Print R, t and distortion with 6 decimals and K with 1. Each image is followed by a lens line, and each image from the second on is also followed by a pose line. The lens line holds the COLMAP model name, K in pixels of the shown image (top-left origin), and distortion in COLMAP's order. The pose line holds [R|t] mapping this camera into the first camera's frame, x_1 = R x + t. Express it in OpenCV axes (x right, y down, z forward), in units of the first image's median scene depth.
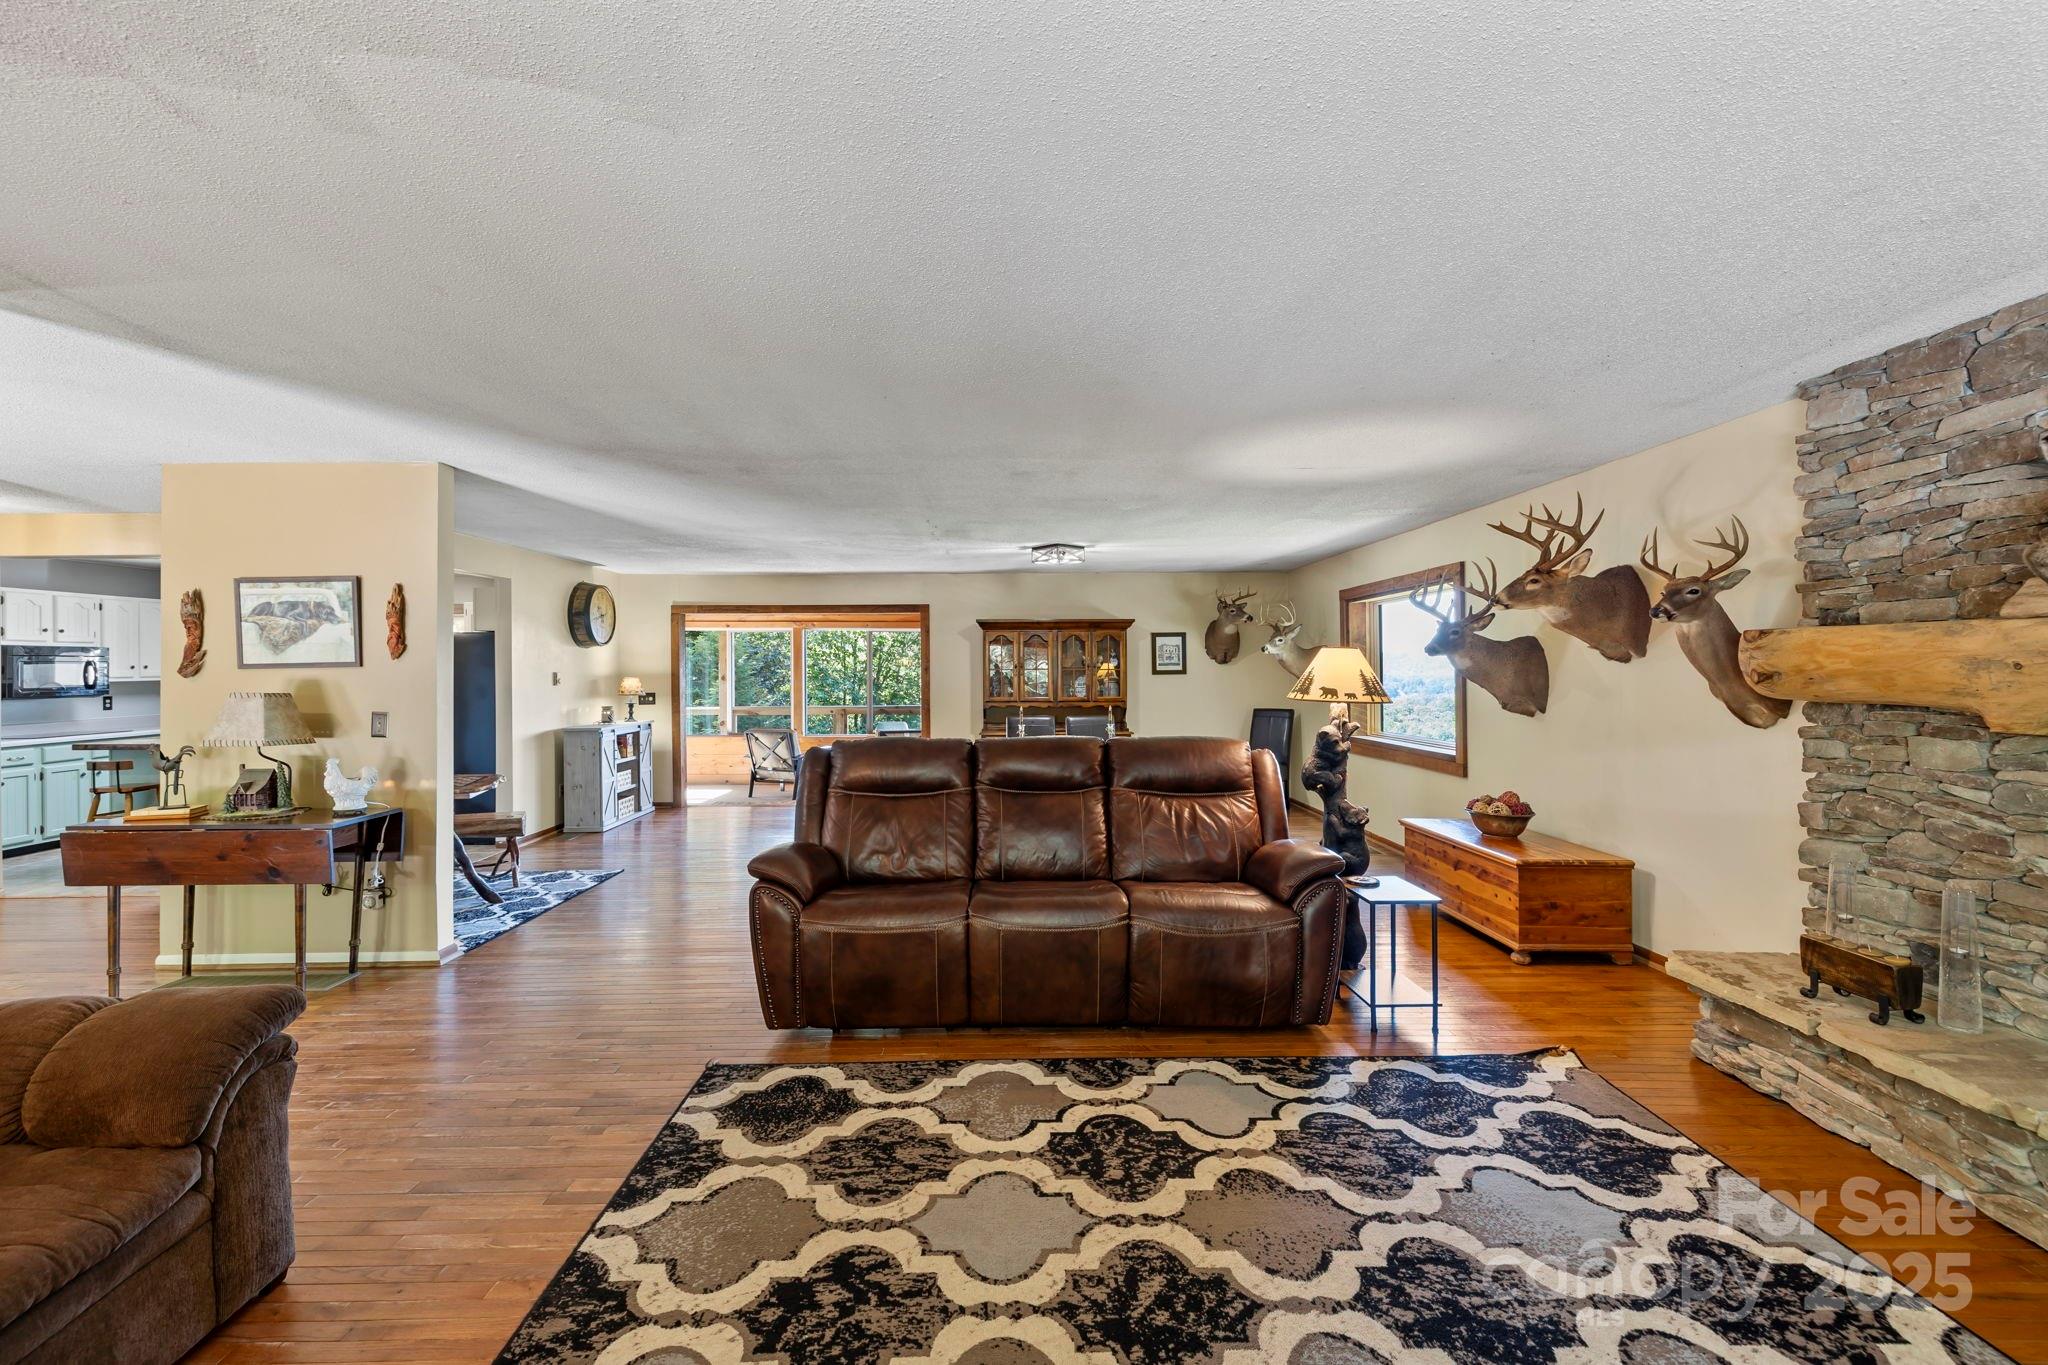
lens RADIAL K [[876.7, 0, 1012.3], [0, 876.7, 676.1], [0, 0, 1]] dist [0.000645, 0.000115]
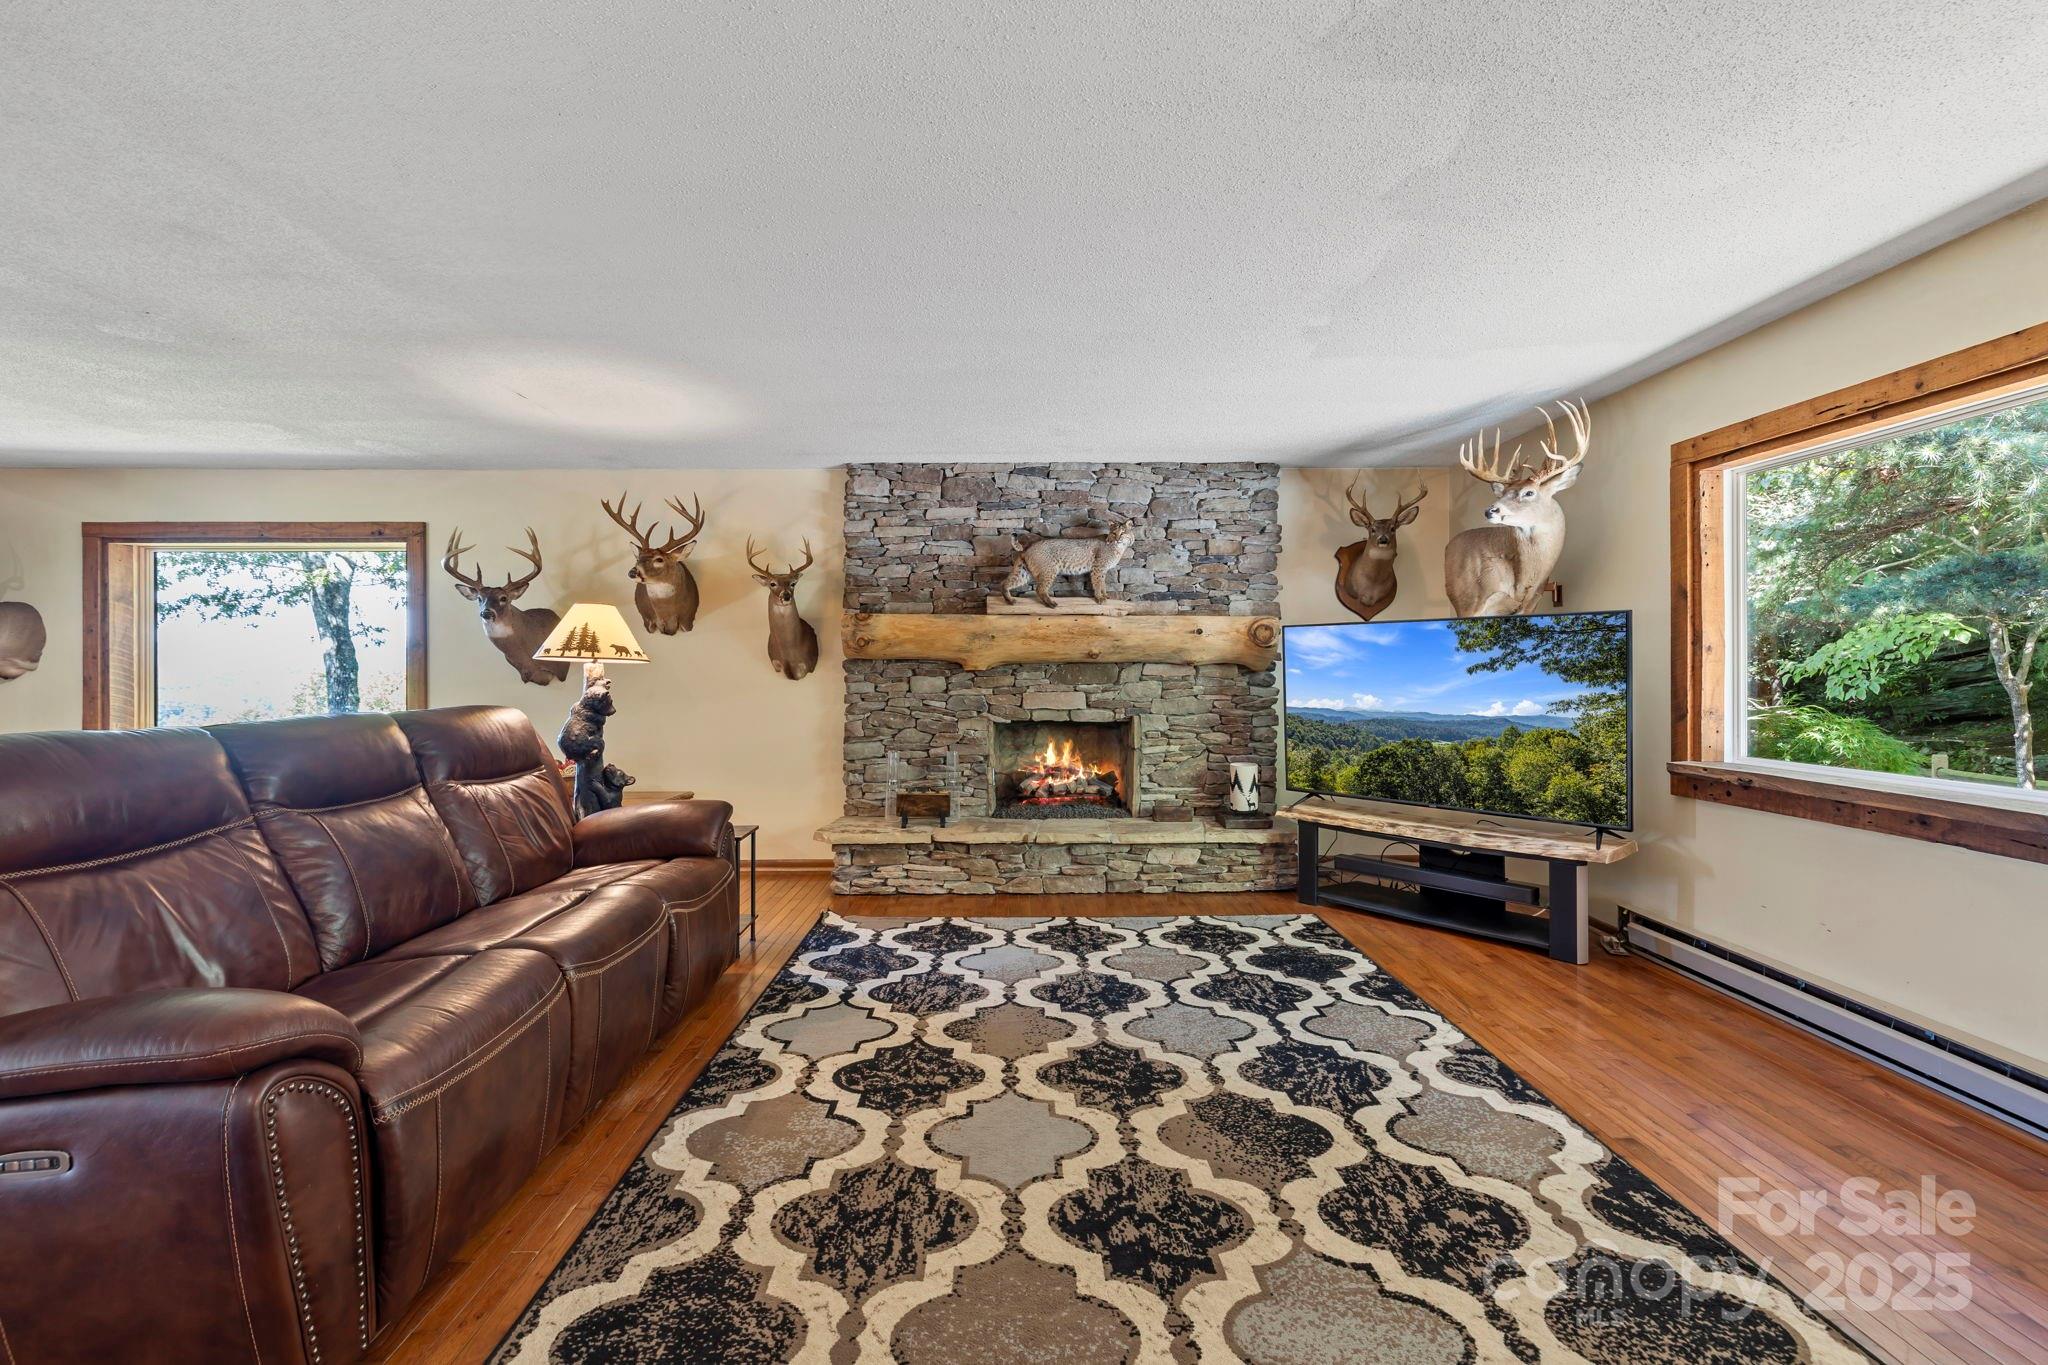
lens RADIAL K [[876.7, 0, 1014.8], [0, 876.7, 671.4], [0, 0, 1]] dist [0.000645, 0.000115]
pose [[0.005778, 0.002602, 0.999980, -0.858159], [0.006534, 0.999975, -0.002639, 0.068130], [-0.999962, 0.006549, 0.005761, 0.814892]]
